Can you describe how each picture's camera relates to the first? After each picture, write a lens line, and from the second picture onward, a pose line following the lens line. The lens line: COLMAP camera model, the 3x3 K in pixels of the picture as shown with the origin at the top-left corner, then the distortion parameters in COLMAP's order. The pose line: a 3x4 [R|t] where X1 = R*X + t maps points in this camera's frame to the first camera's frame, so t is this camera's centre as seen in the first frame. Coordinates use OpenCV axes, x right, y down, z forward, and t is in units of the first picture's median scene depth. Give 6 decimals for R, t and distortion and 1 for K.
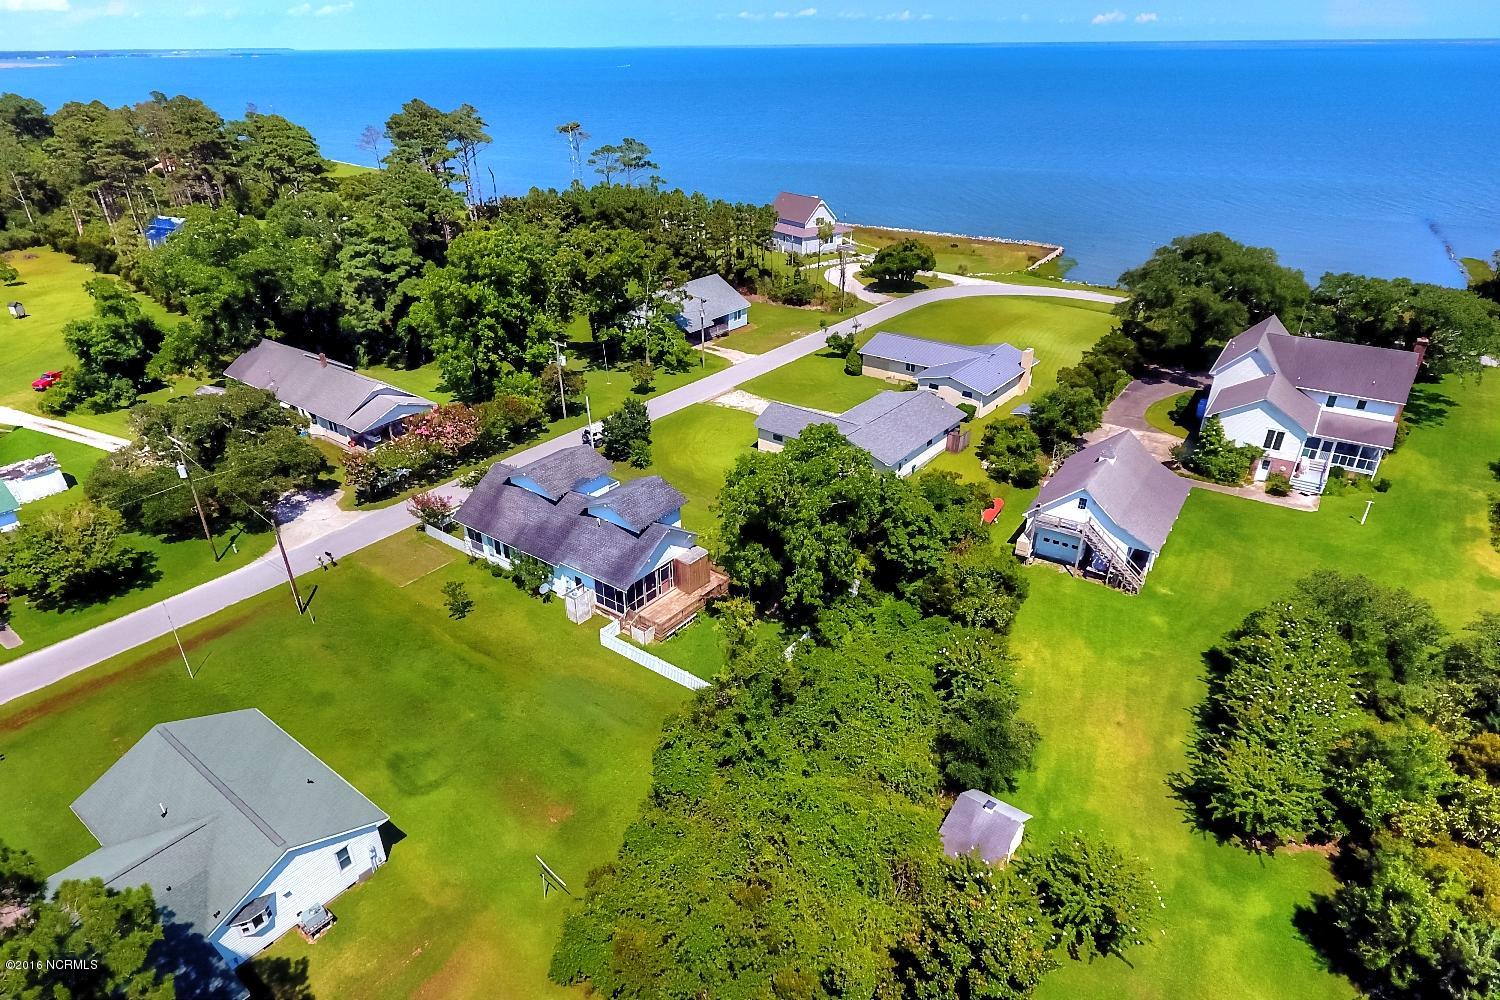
lens RADIAL K [[865.1, 0, 744.1], [0, 865.1, 535.5], [0, 0, 1]] dist [0.000353, -0.000370]
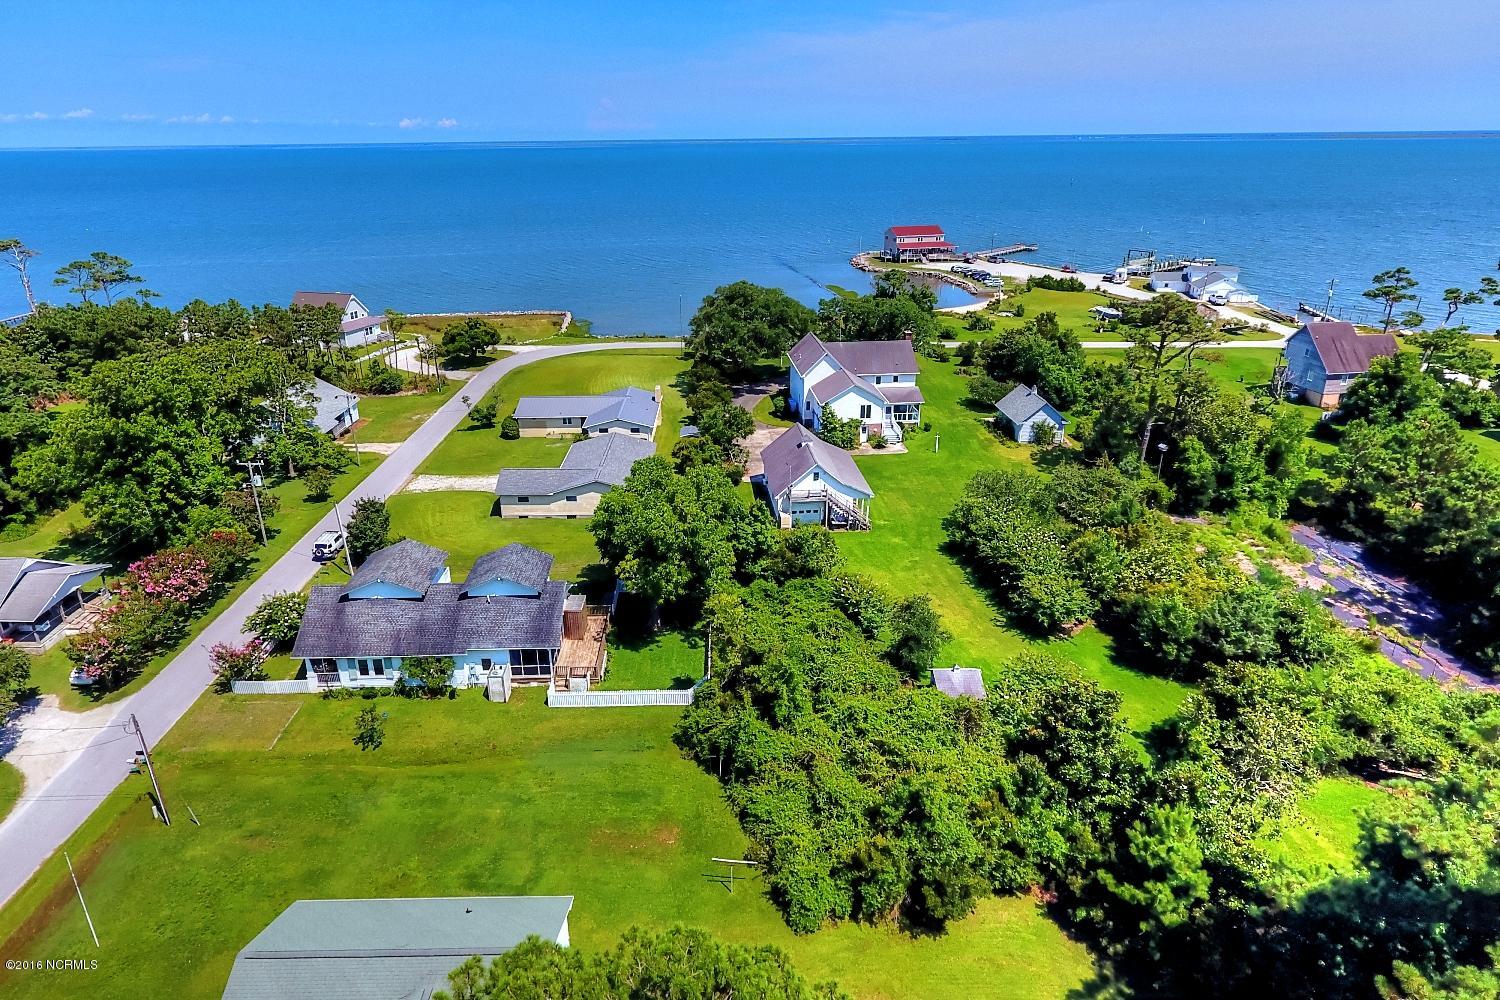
lens RADIAL K [[858.1, 0, 725.5], [0, 858.1, 469.6], [0, 0, 1]] dist [-0.003838, -0.000983]
pose [[0.786375, -0.222244, 0.576387, -0.384335], [0.308559, 0.949625, -0.054815, -0.014359], [-0.535169, 0.220954, 0.815336, 0.004675]]
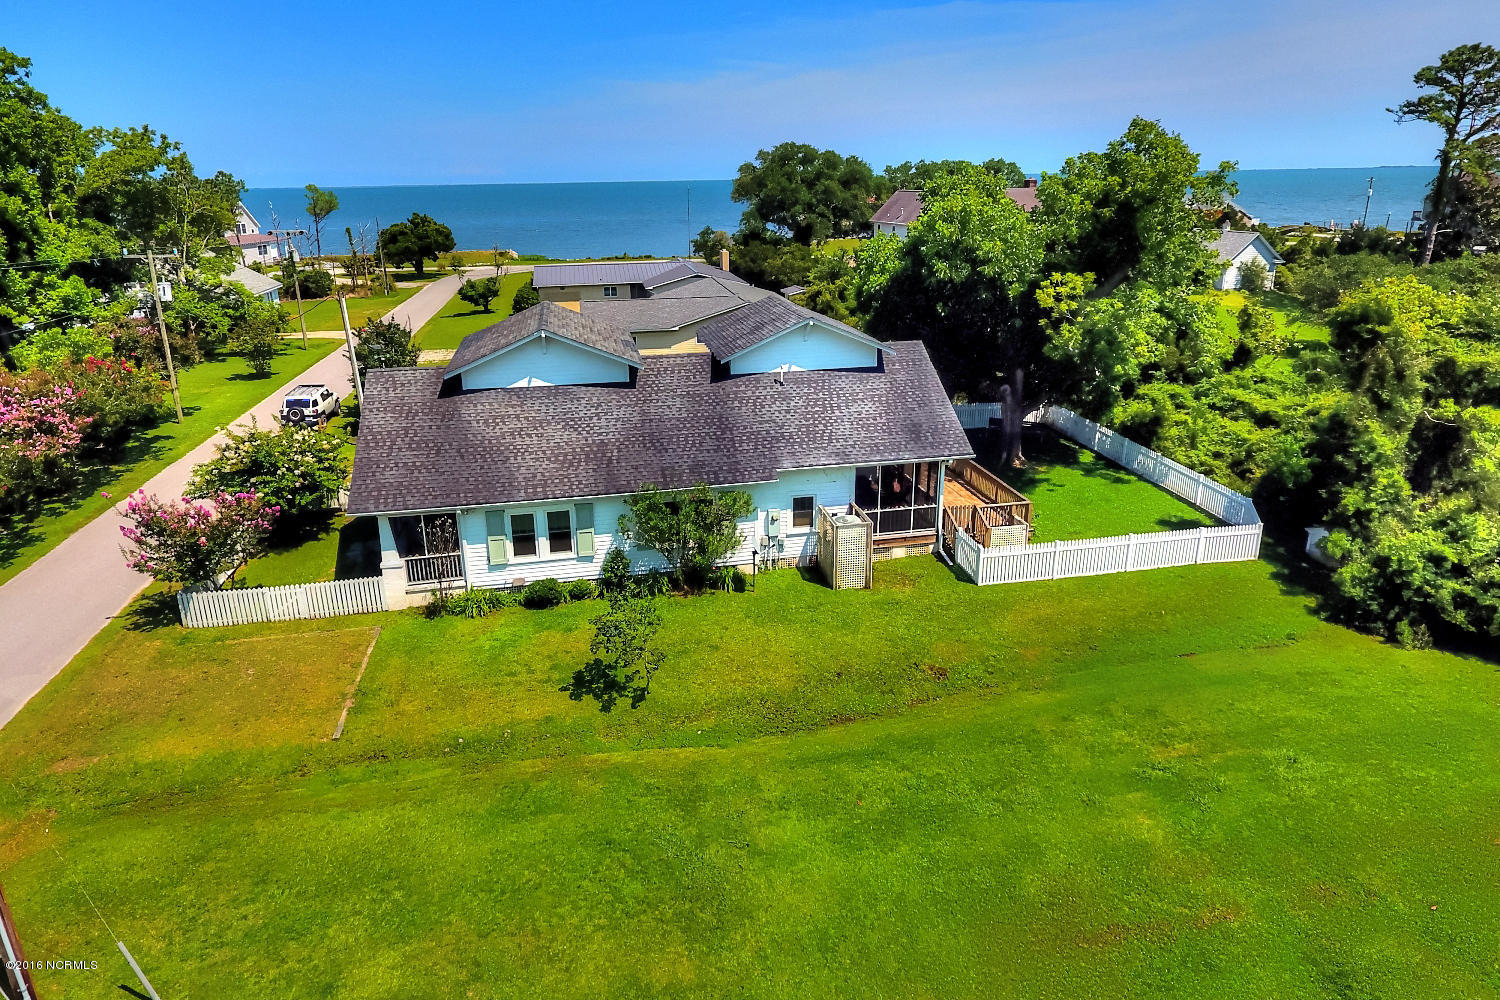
lens RADIAL K [[863.4, 0, 725.5], [0, 863.4, 439.5], [0, 0, 1]] dist [-0.001433, -0.000163]
pose [[0.675191, -0.218856, 0.704428, -0.403701], [0.373771, 0.924804, -0.070935, 0.029525], [-0.635934, 0.311190, 0.706222, 0.551737]]
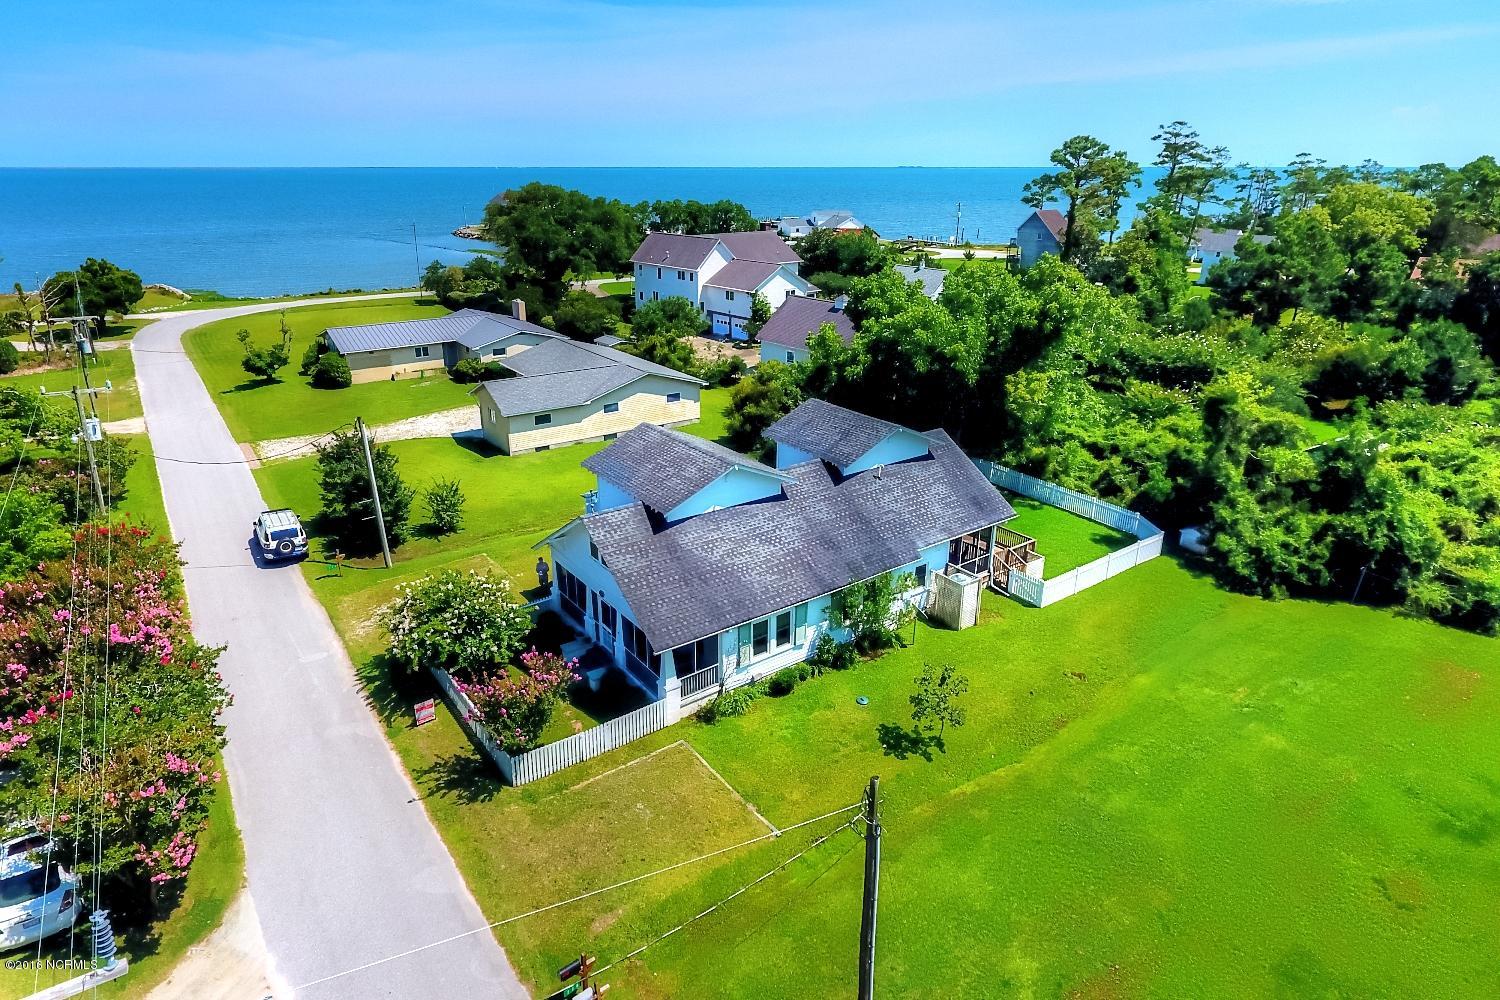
lens RADIAL K [[867.2, 0, 718.8], [0, 867.2, 462.0], [0, 0, 1]] dist [-0.000988, -0.001423]
pose [[0.303825, -0.300913, 0.903959, -0.568294], [0.466021, 0.874495, 0.134473, -0.117190], [-0.830972, 0.380408, 0.405925, 0.663554]]
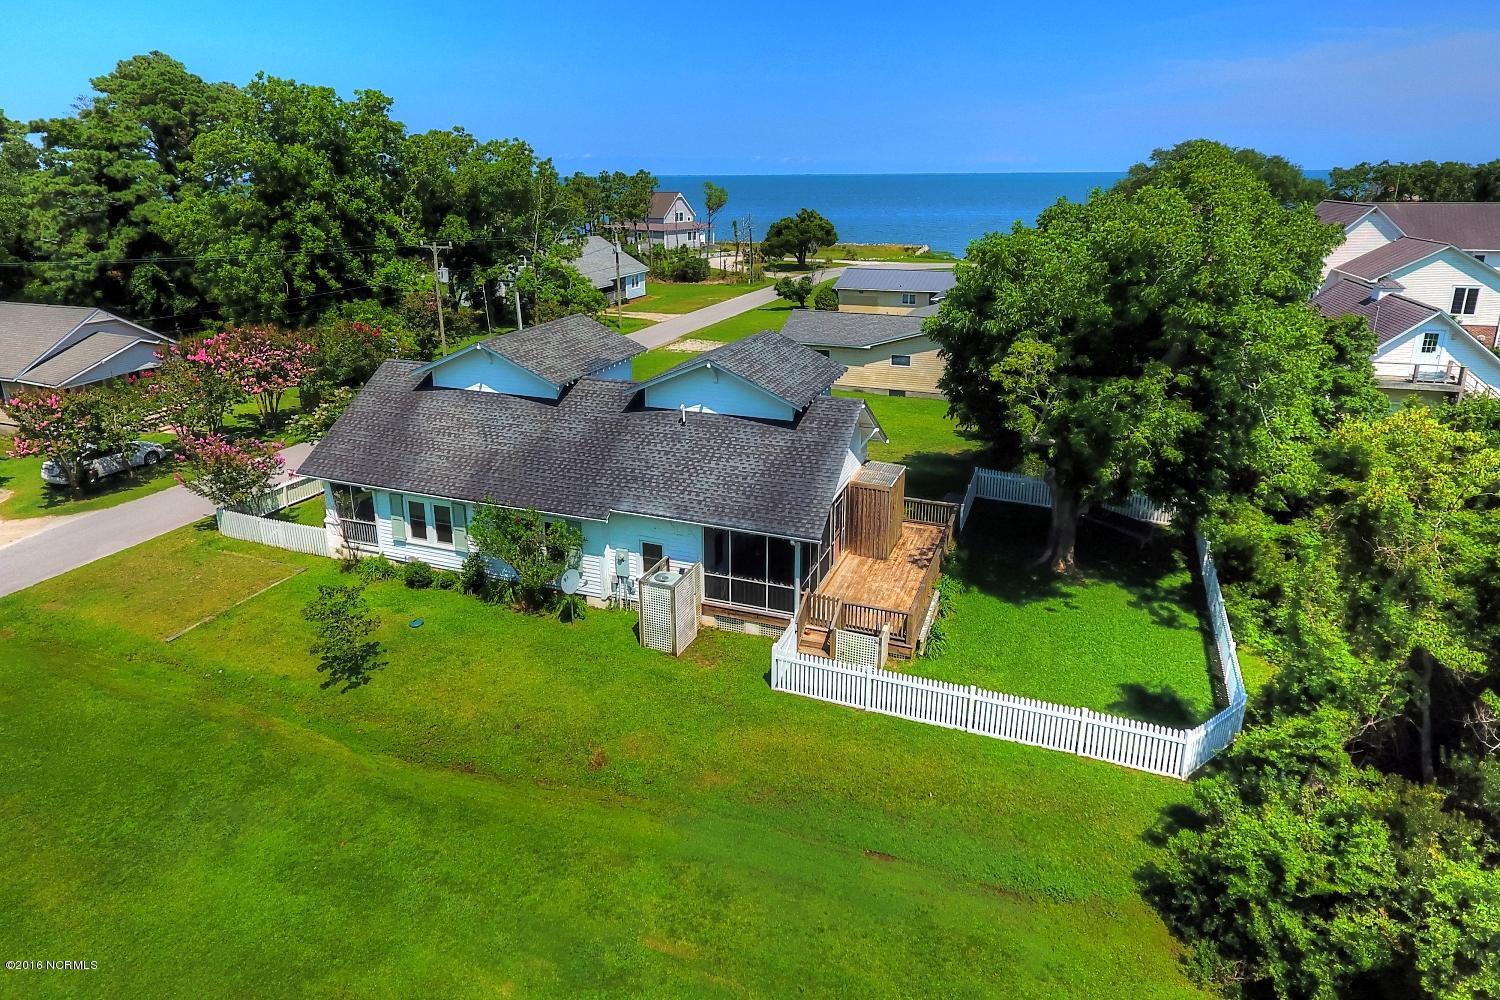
lens RADIAL K [[869.2, 0, 736.4], [0, 869.2, 413.3], [0, 0, 1]] dist [-0.002905, 0.000844]
pose [[0.963304, -0.074774, 0.257787, -0.199513], [0.135548, 0.964471, -0.226764, 0.068903], [-0.231672, 0.253385, 0.939215, 0.451038]]
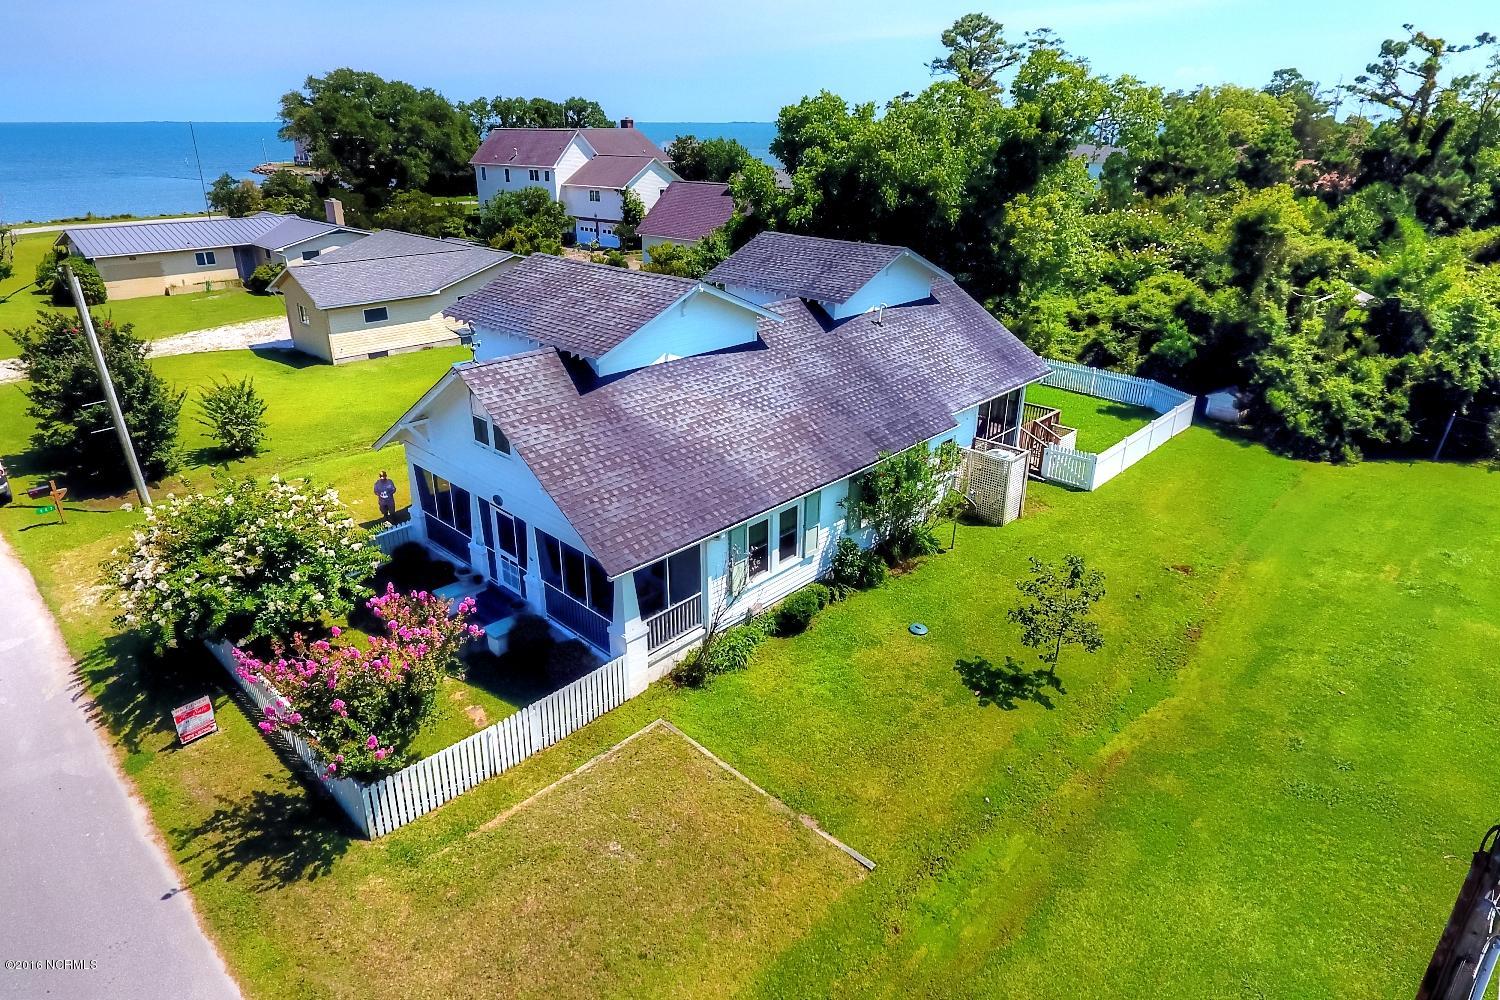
lens RADIAL K [[874.2, 0, 718.8], [0, 874.2, 468.3], [0, 0, 1]] dist [-0.003076, -0.001027]
pose [[0.128910, -0.359381, 0.924244, -0.460929], [0.483862, 0.836338, 0.257712, -0.076977], [-0.865598, 0.413985, 0.281703, 0.764733]]
